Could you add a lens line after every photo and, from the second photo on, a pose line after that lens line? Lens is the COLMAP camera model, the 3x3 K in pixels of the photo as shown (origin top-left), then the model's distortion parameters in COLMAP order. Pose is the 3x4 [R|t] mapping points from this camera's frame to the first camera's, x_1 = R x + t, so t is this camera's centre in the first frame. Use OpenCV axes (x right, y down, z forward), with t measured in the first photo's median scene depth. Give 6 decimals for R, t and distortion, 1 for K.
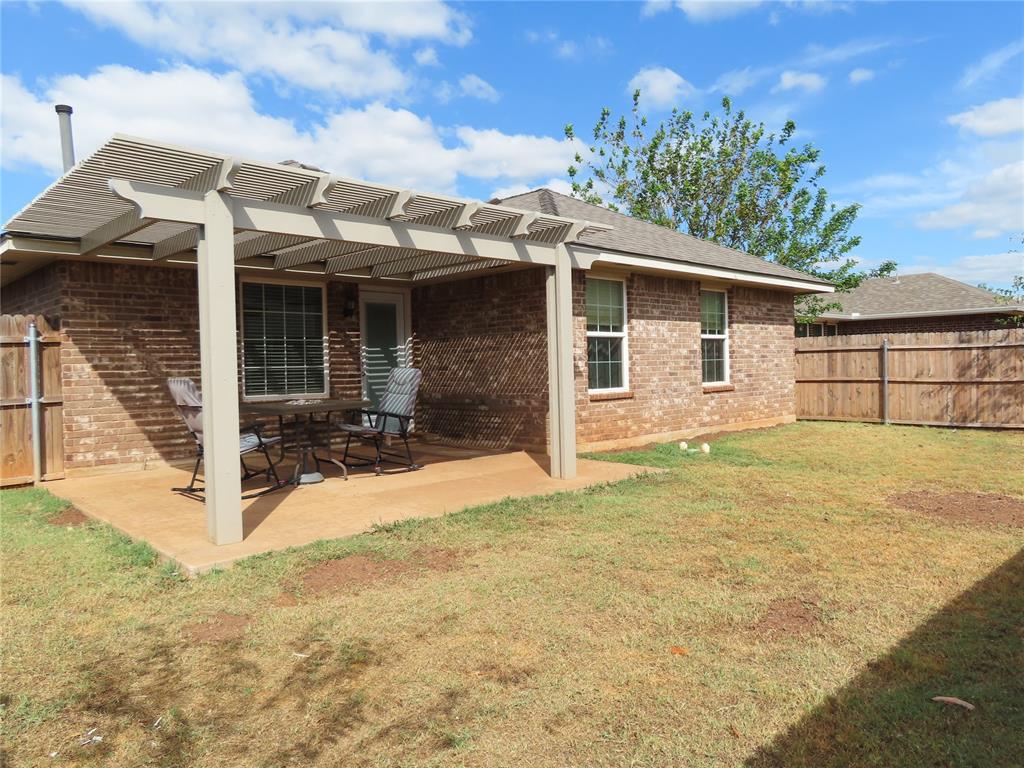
lens RADIAL K [[730.2, 0, 509.9], [0, 730.2, 376.5], [0, 0, 1]] dist [-0.013781, 0.015767]
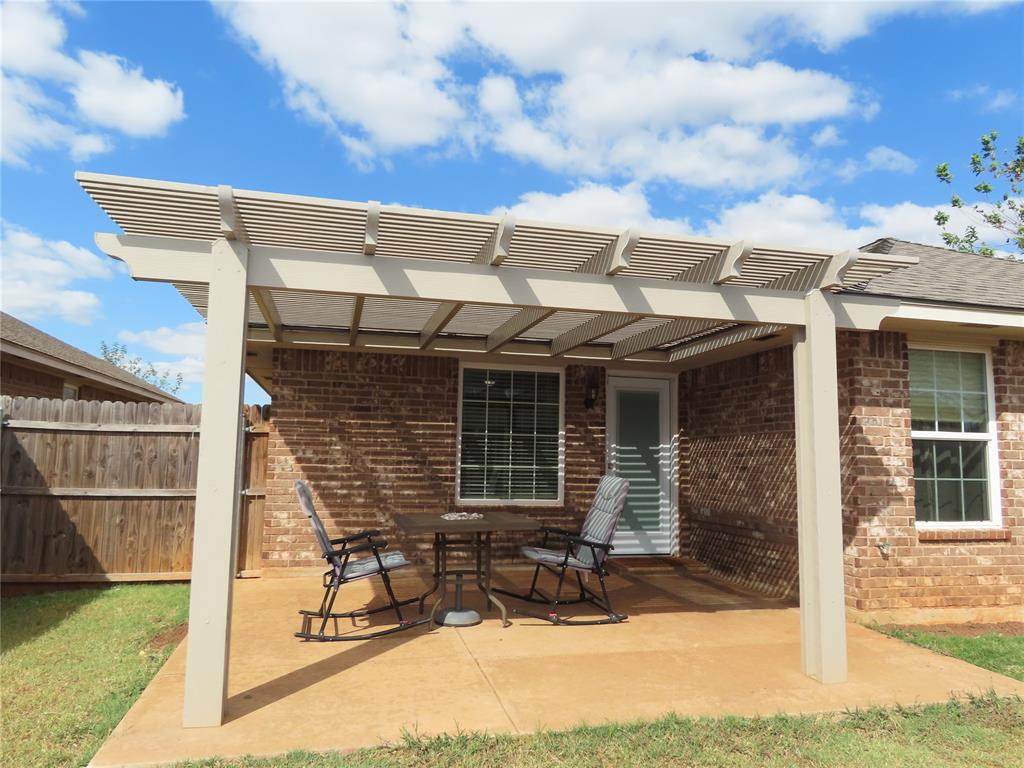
lens RADIAL K [[730.2, 0, 511.9], [0, 730.2, 390.5], [0, 0, 1]] dist [-0.013781, 0.015767]
pose [[0.865407, -0.009690, -0.500976, 0.111474], [-0.043939, 0.994494, -0.095139, -0.019000], [0.499139, 0.104346, 0.860216, 0.245448]]
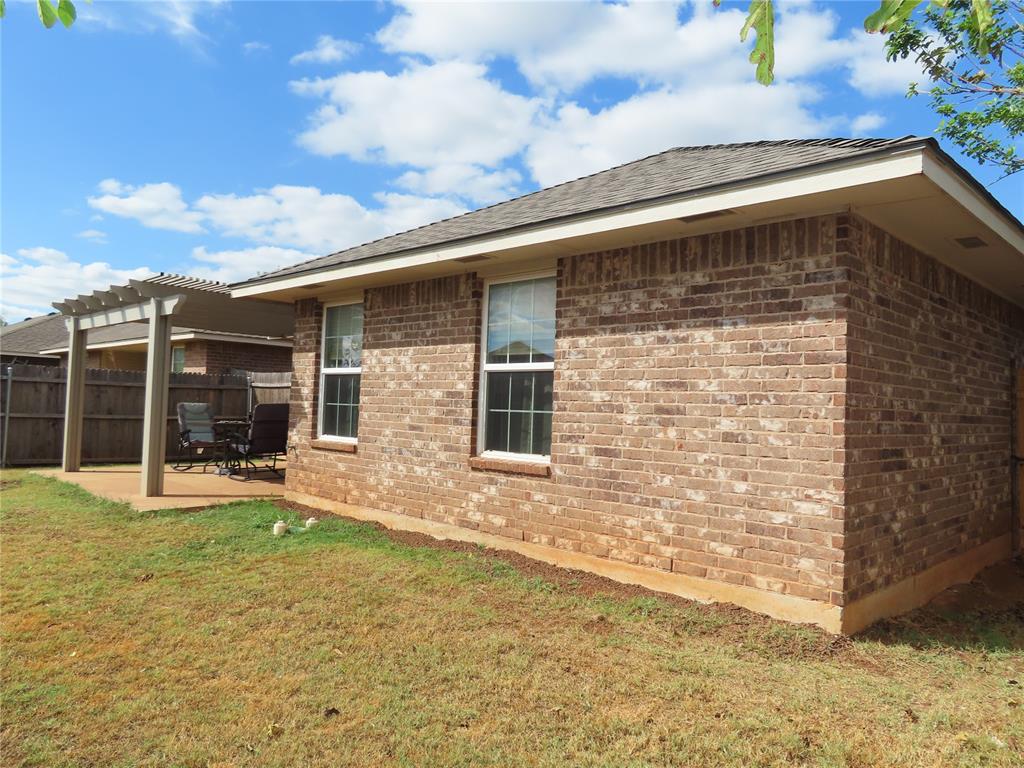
lens RADIAL K [[730.2, 0, 484.5], [0, 730.2, 372.0], [0, 0, 1]] dist [-0.013781, 0.015767]
pose [[0.003385, -0.022925, -0.999731, 0.907721], [-0.045606, 0.998693, -0.023056, -0.042579], [0.998954, 0.045672, 0.002335, 1.100653]]
